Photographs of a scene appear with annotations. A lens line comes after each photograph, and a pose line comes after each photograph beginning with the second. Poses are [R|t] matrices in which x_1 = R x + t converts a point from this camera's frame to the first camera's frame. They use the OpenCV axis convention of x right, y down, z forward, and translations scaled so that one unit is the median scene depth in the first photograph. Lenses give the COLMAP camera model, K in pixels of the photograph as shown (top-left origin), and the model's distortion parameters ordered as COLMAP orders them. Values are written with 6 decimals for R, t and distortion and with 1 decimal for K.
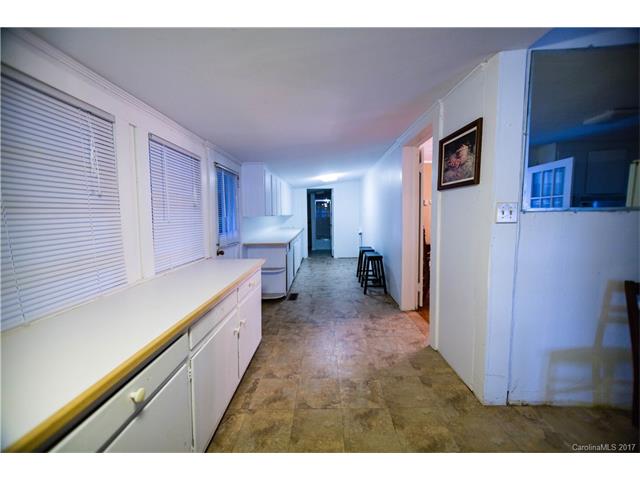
lens RADIAL K [[248.2, 0, 320.1], [0, 248.2, 236.9], [0, 0, 1]] dist [-0.001563, 0.003063]
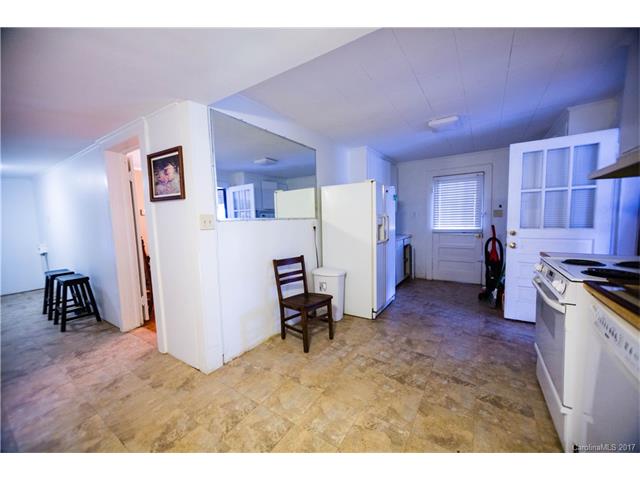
lens RADIAL K [[248.2, 0, 320.1], [0, 248.2, 236.9], [0, 0, 1]] dist [-0.001563, 0.003063]
pose [[0.534579, -0.064804, 0.842630, -0.033737], [0.098632, 0.995026, 0.013951, 0.015238], [-0.839343, 0.075652, 0.538312, -0.137468]]
